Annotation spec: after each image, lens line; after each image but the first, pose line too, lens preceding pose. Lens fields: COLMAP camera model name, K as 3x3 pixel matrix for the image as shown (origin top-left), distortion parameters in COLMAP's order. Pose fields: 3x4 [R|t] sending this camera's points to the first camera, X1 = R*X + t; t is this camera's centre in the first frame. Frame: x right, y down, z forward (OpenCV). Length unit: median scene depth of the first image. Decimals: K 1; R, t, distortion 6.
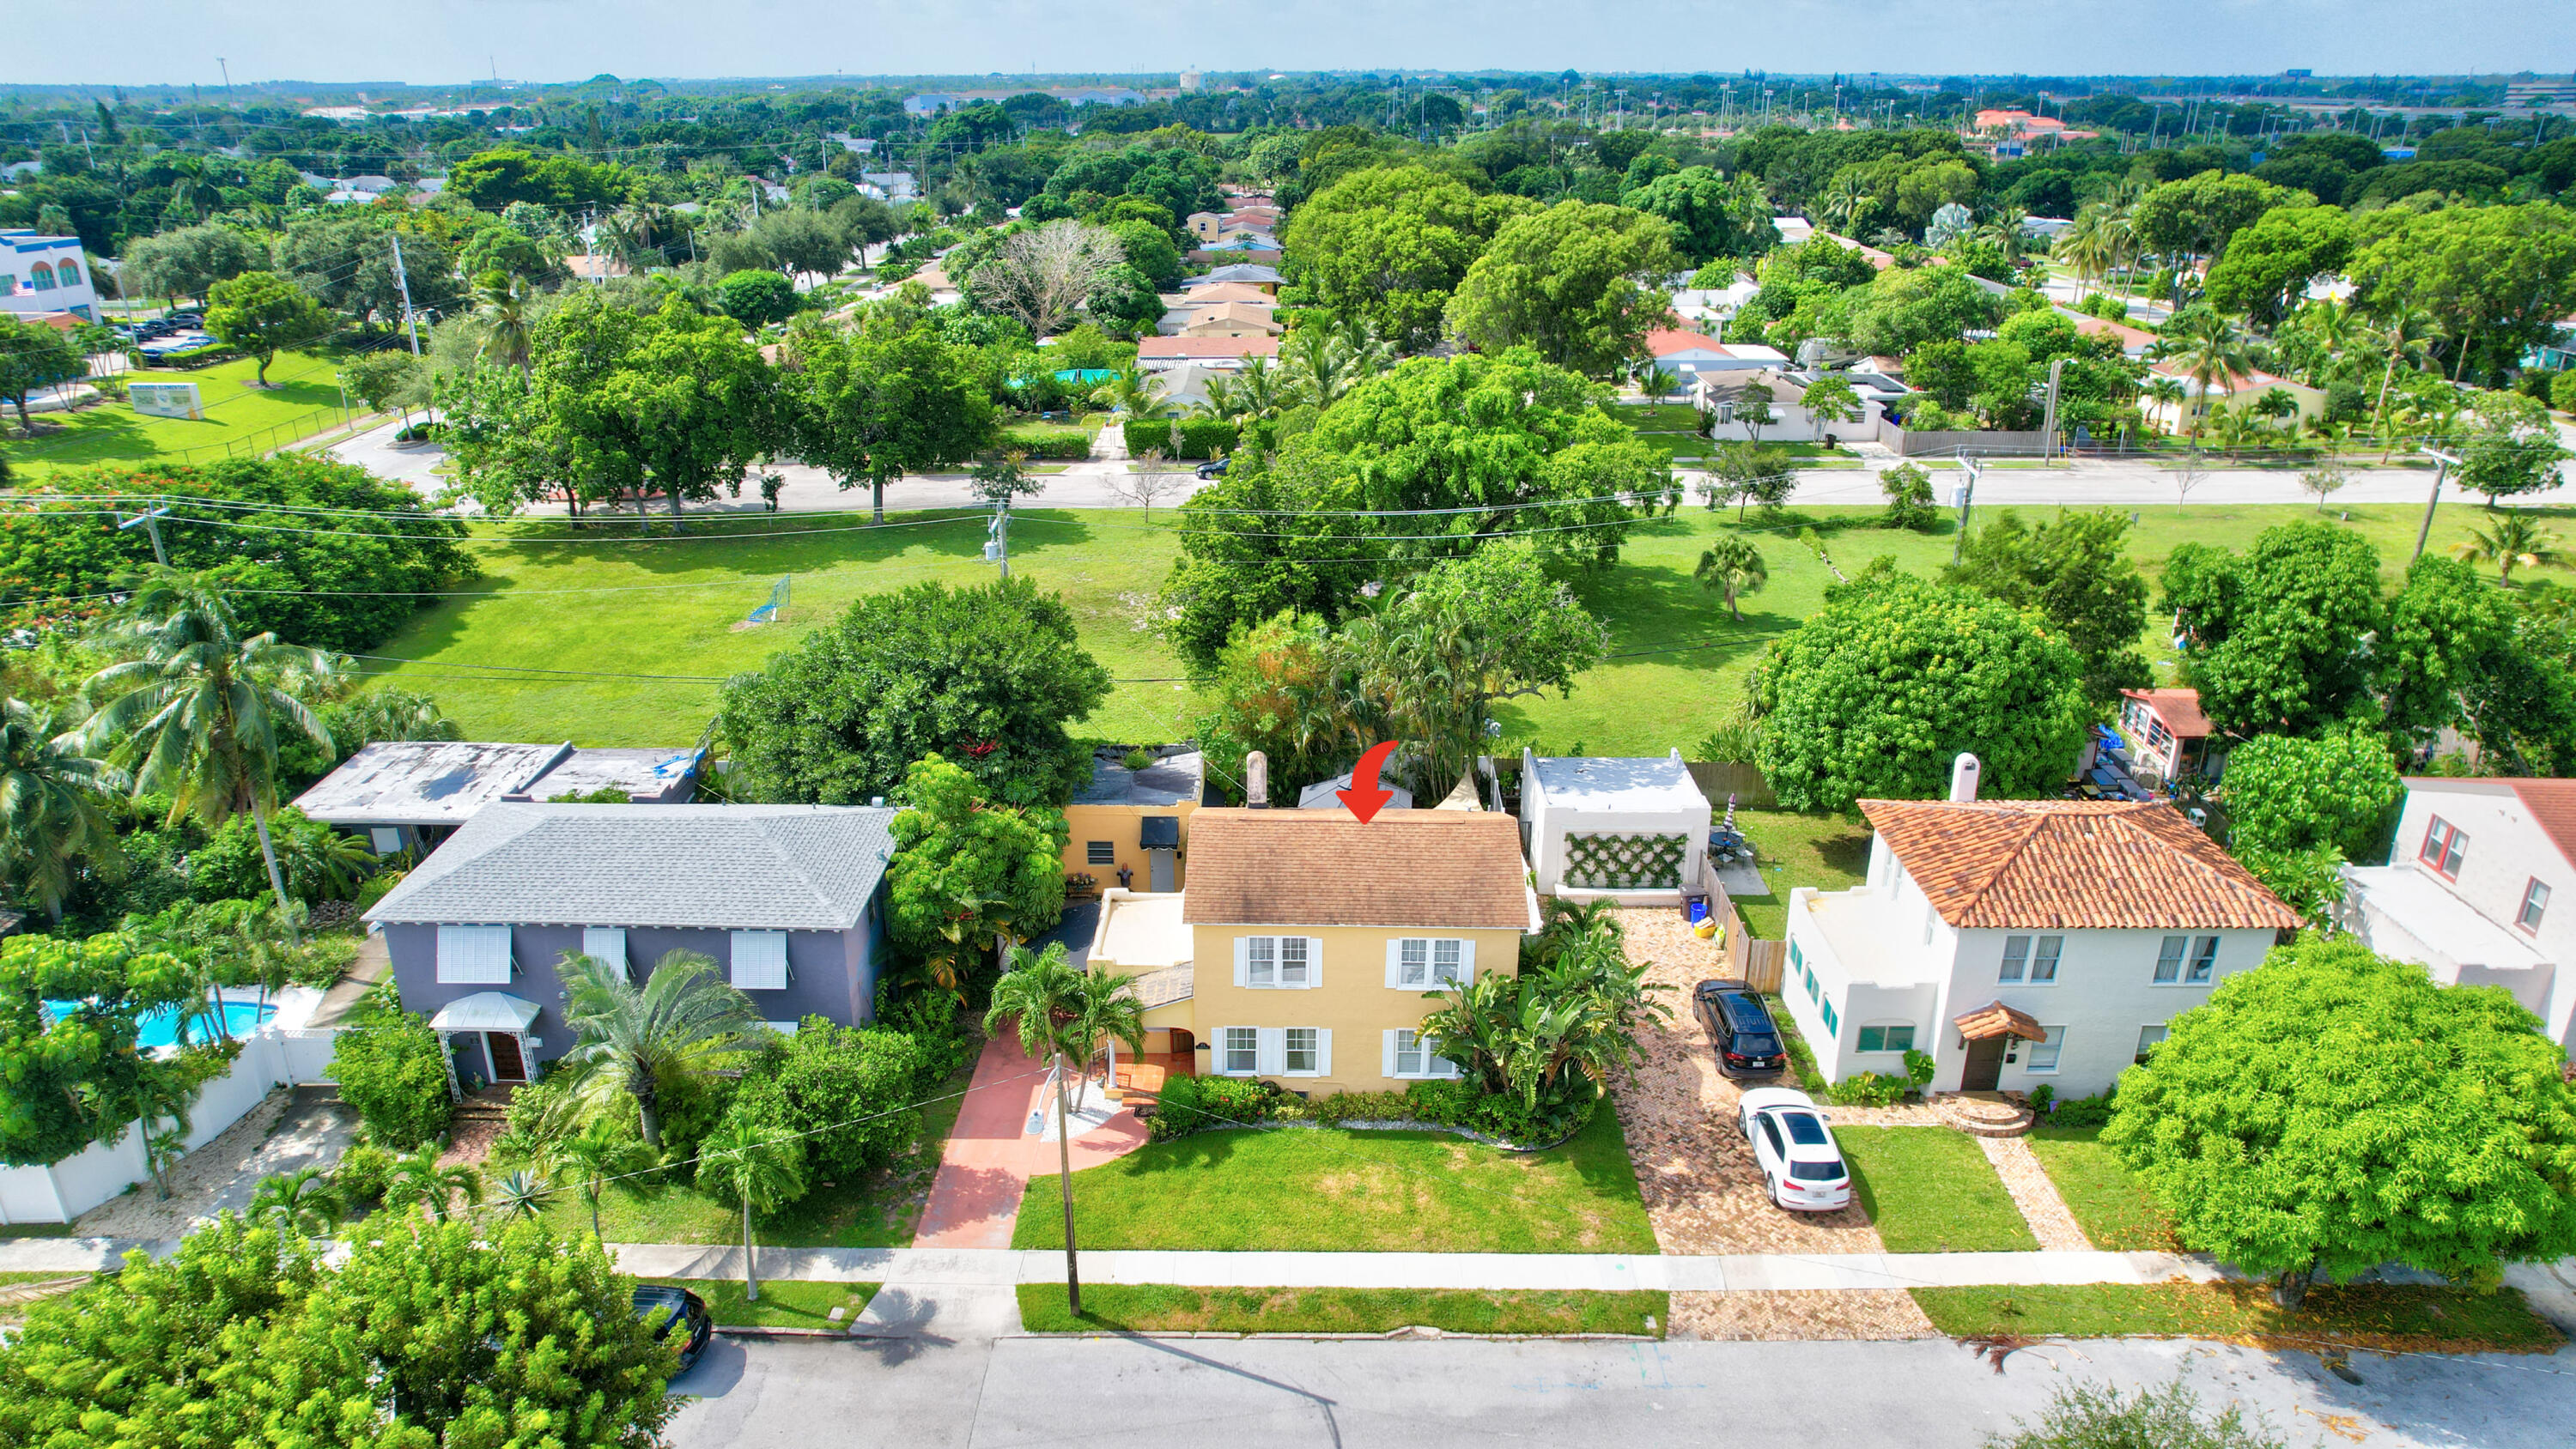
lens RADIAL K [[1626.9, 0, 1288.0], [0, 1626.9, 724.5], [0, 0, 1]] dist [-0.039223, 0.003311]
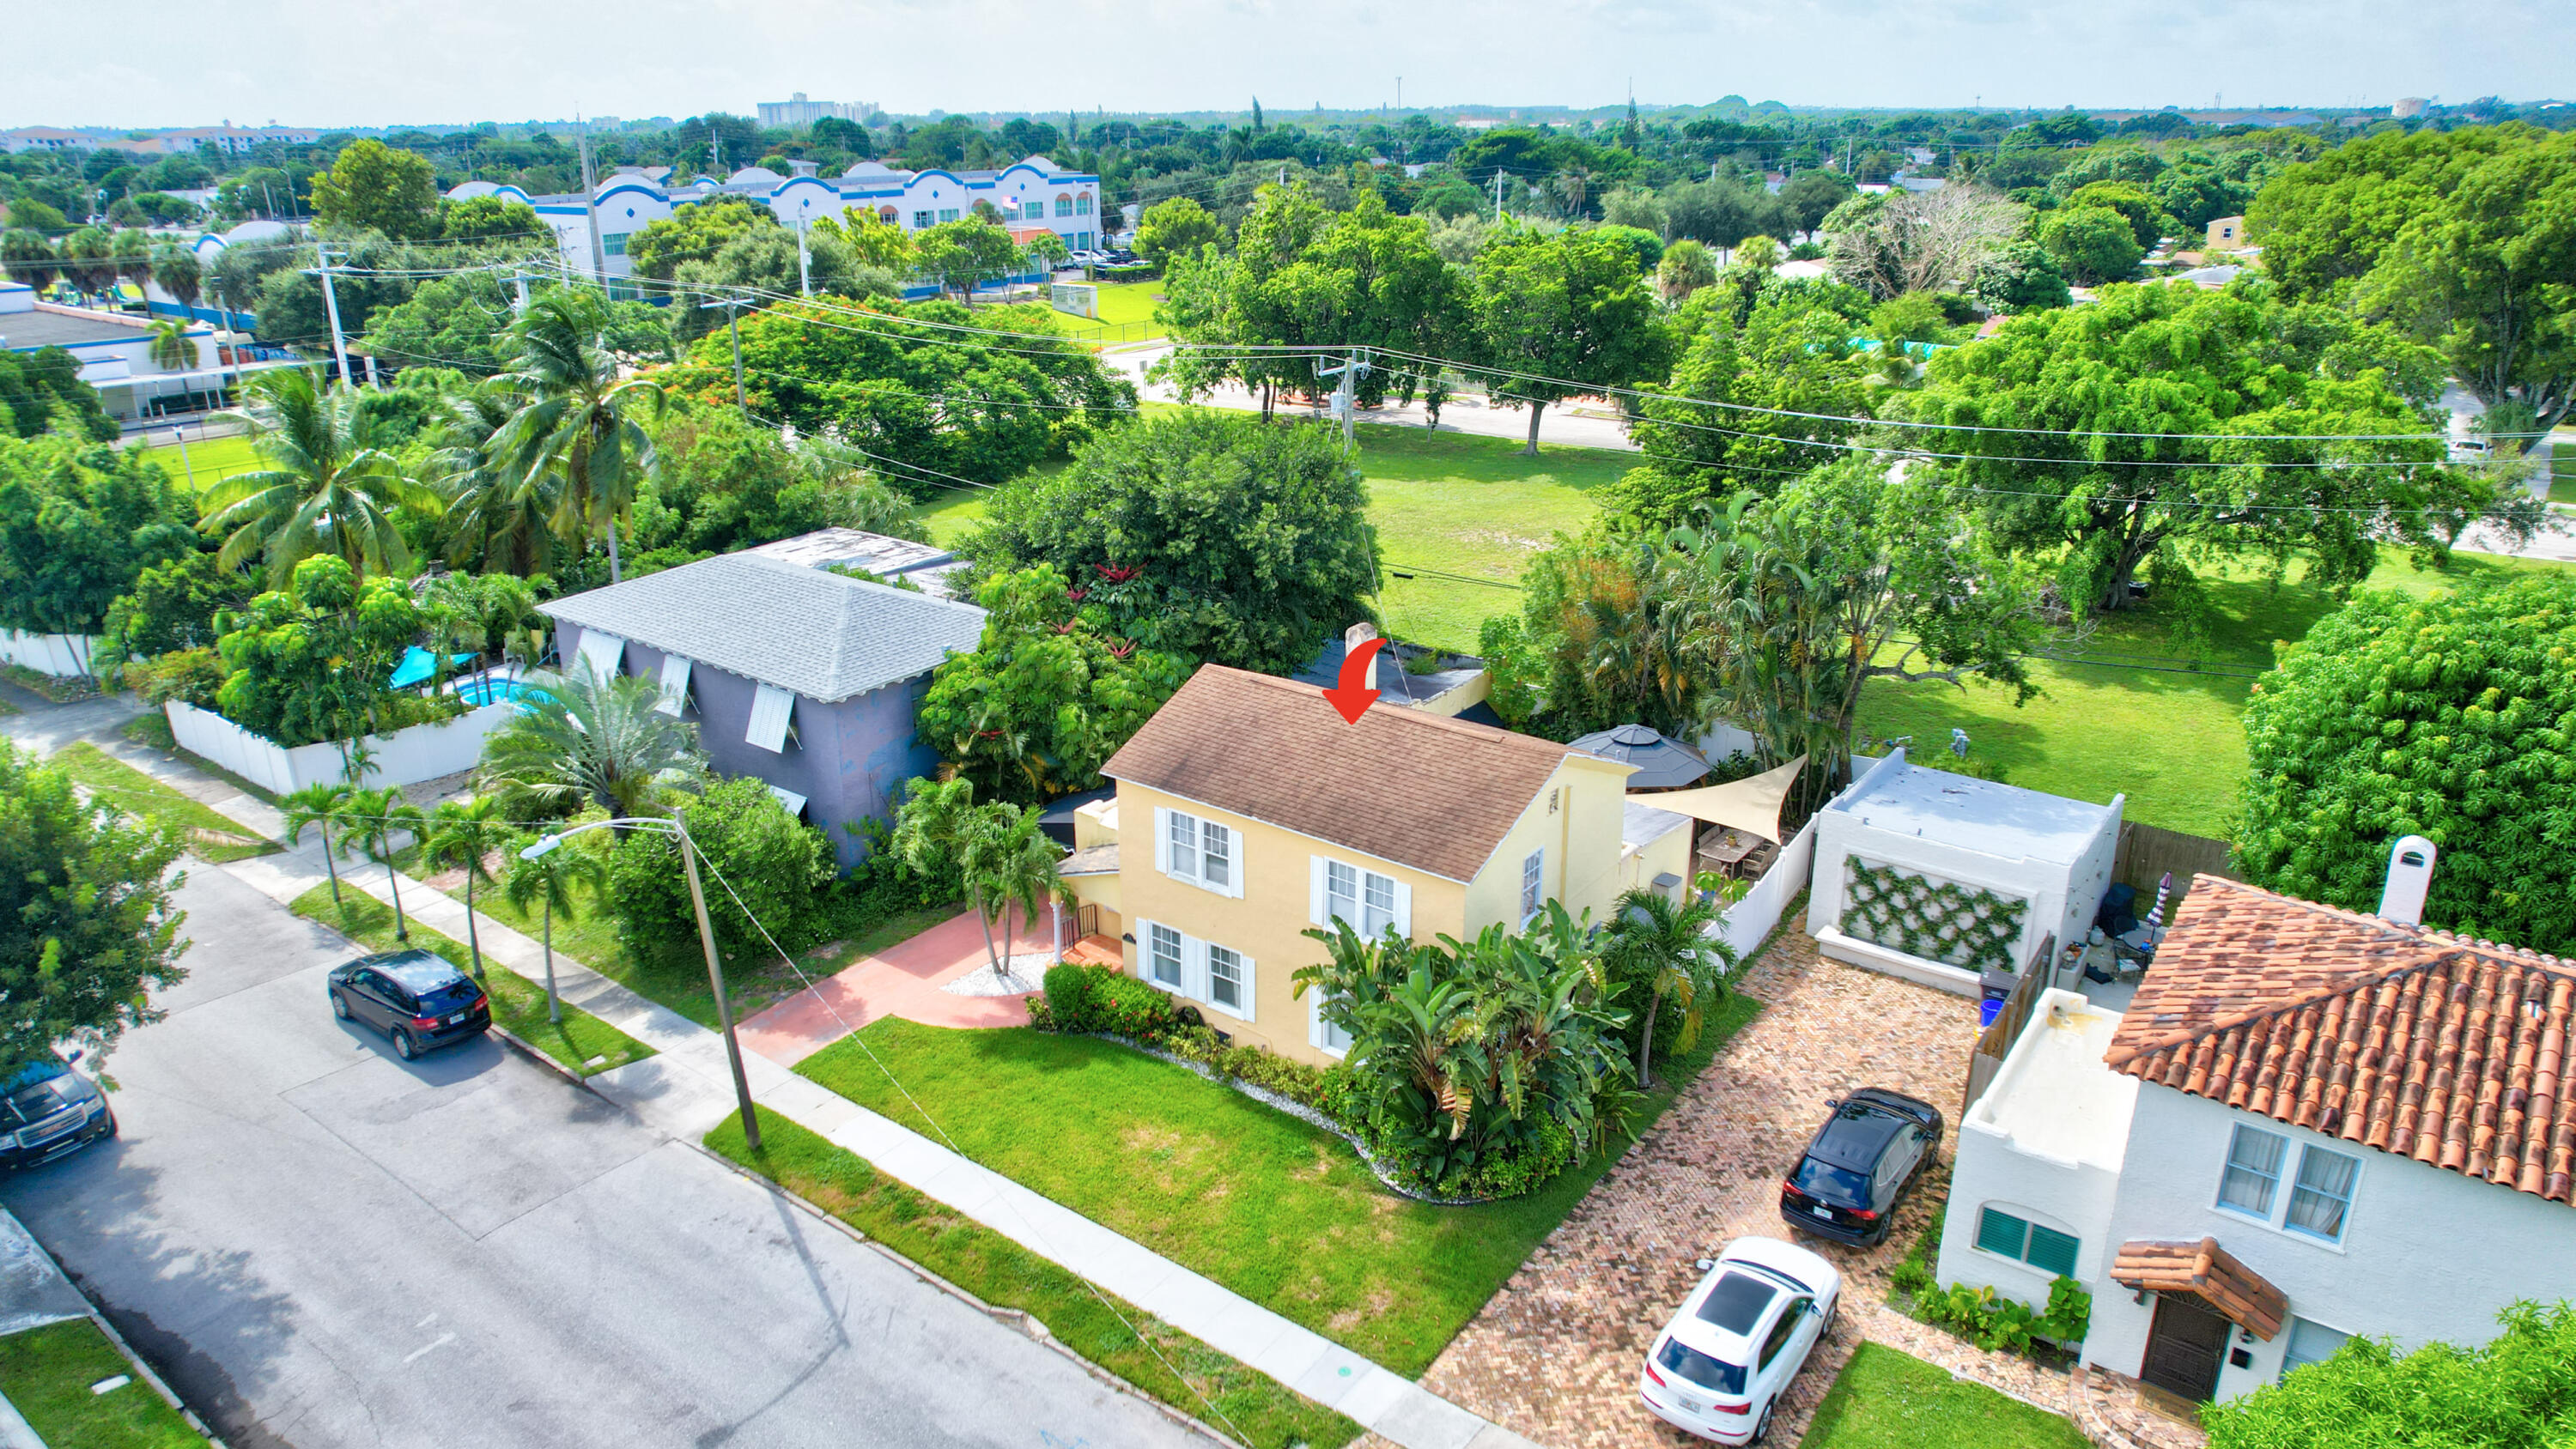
lens RADIAL K [[1686.8, 0, 1288.0], [0, 1686.8, 724.5], [0, 0, 1]] dist [-0.035112, 0.002043]
pose [[0.809886, 0.199252, -0.551709, 0.482517], [-0.213897, 0.976096, 0.038529, 0.048108], [0.546198, 0.086804, 0.833146, 0.357883]]
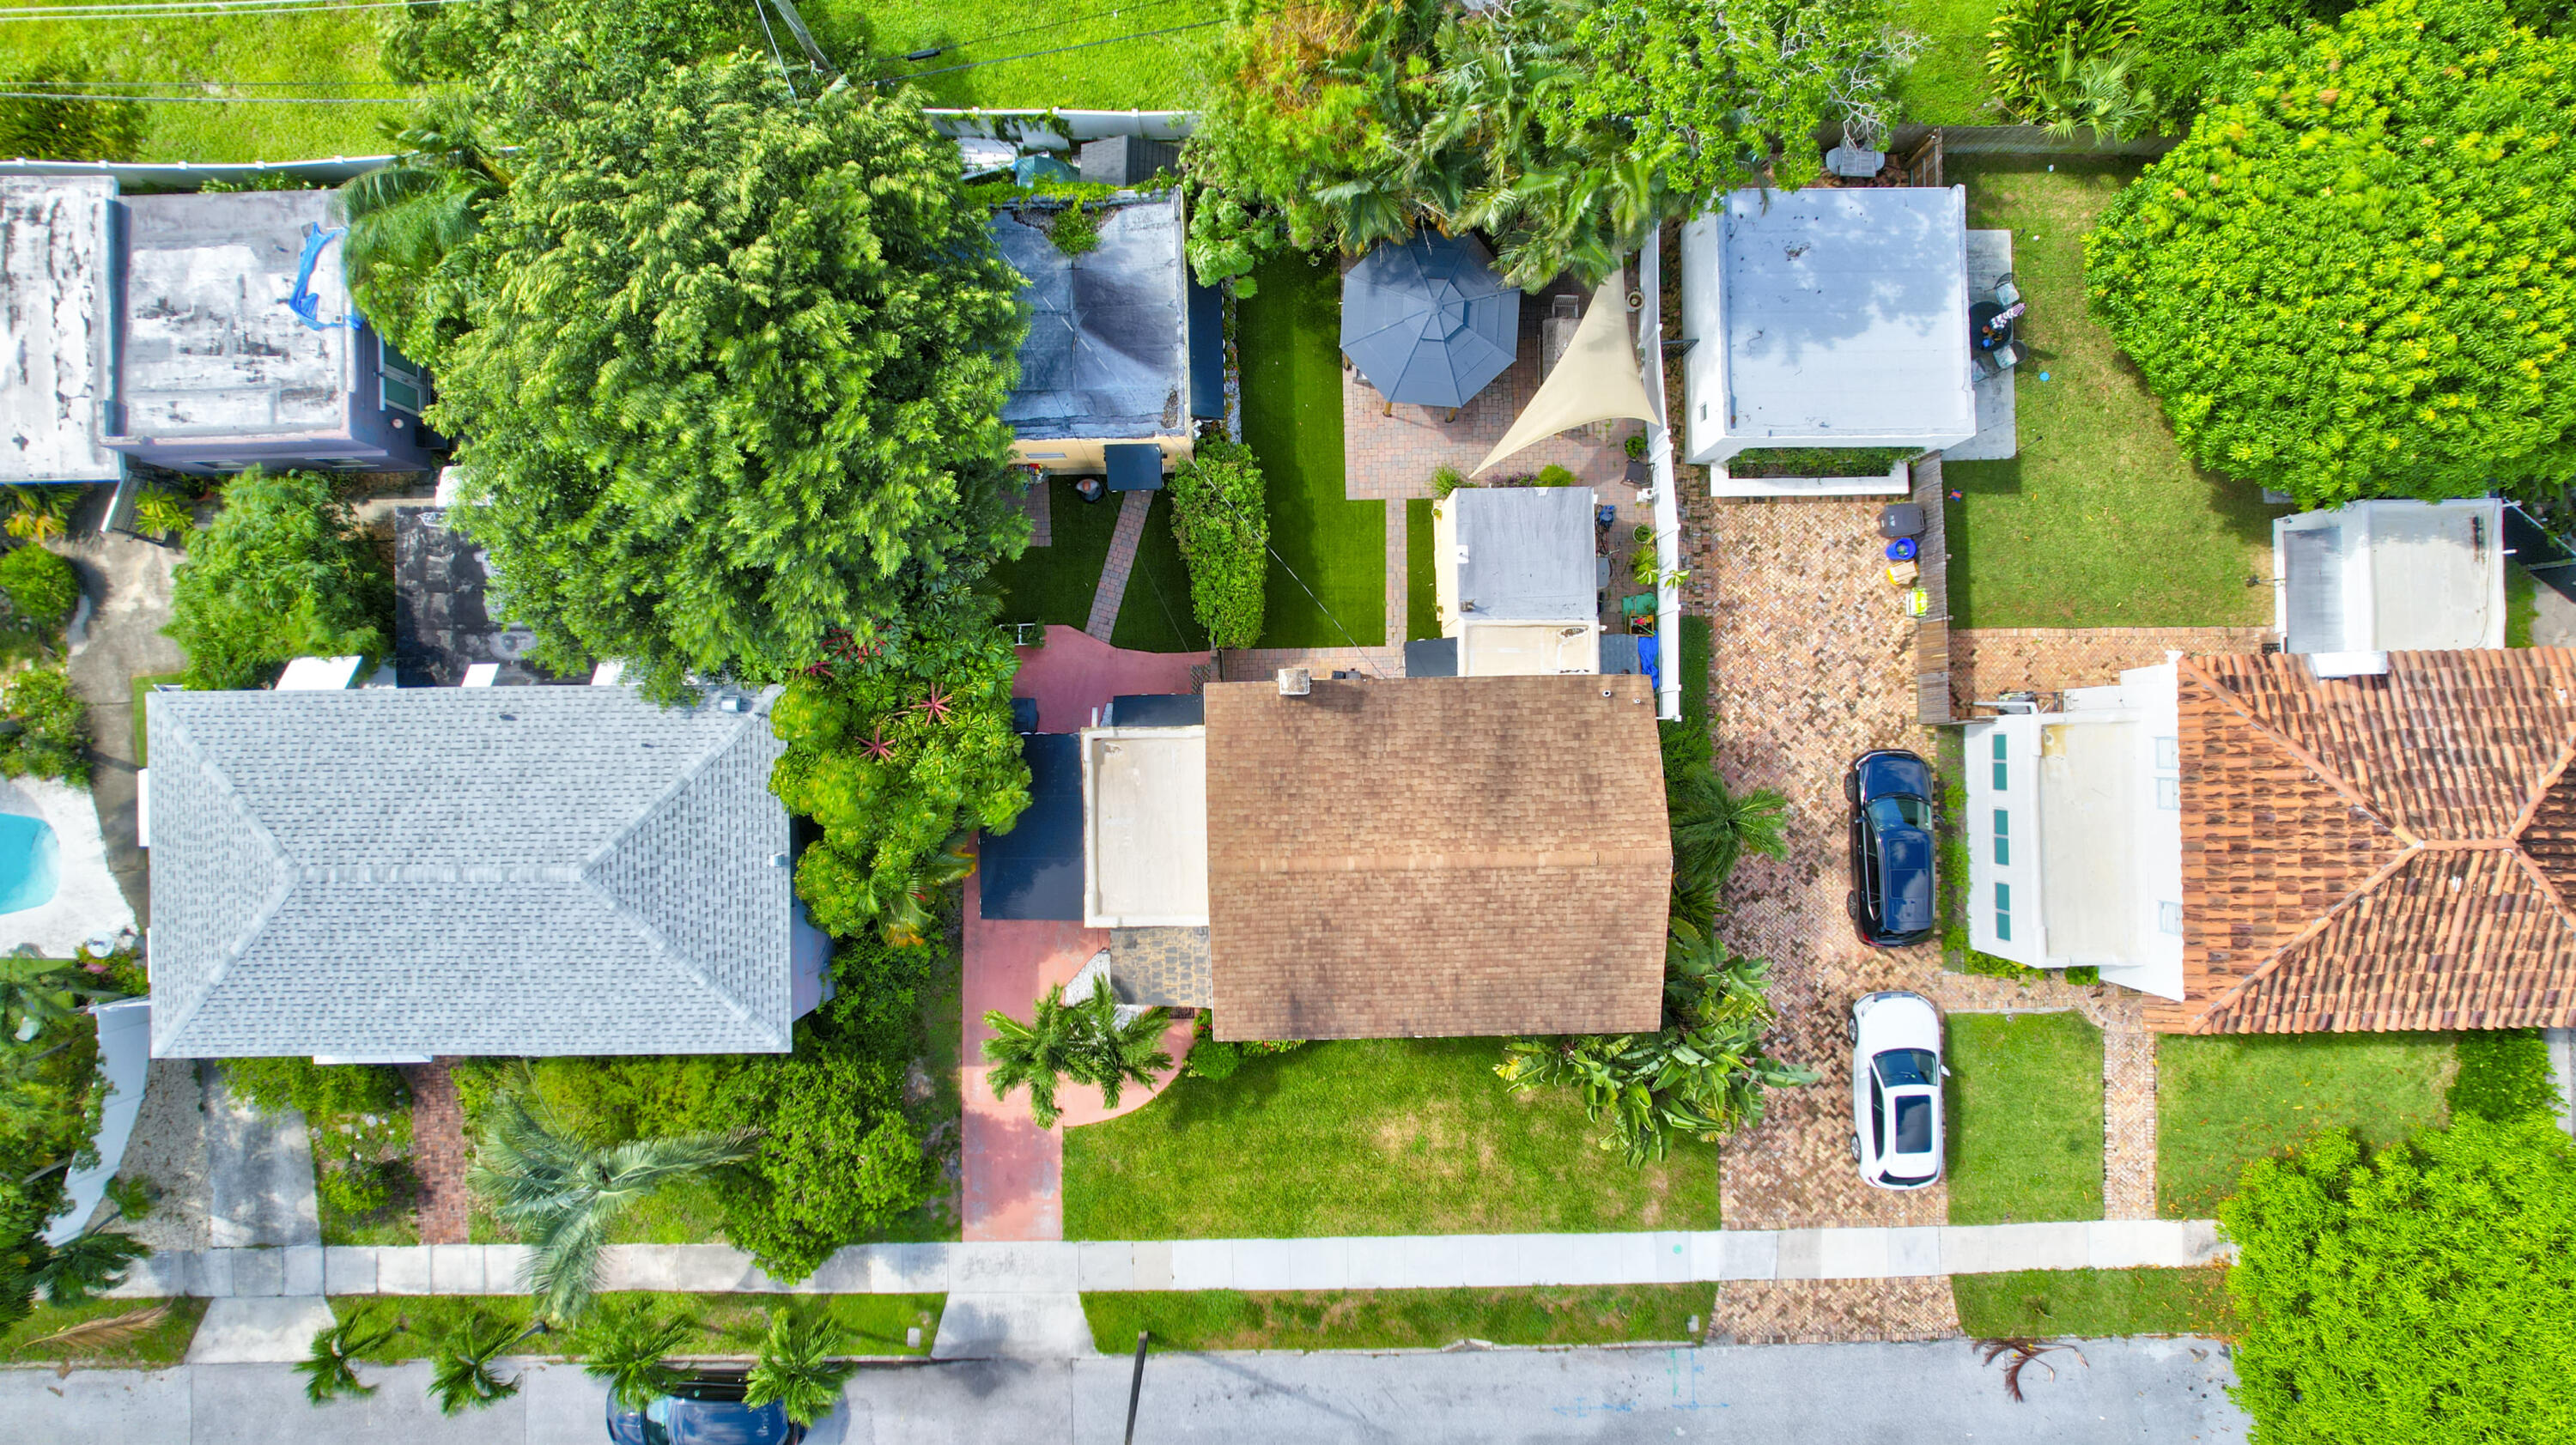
lens RADIAL K [[1627.1, 0, 1288.0], [0, 1627.1, 722.5], [0, 0, 1]] dist [-0.039223, 0.003311]
pose [[0.999601, -0.027751, 0.005287, -0.029872], [0.005777, 0.384000, 0.923315, -0.669032], [-0.027653, -0.922916, 0.384007, 0.861905]]
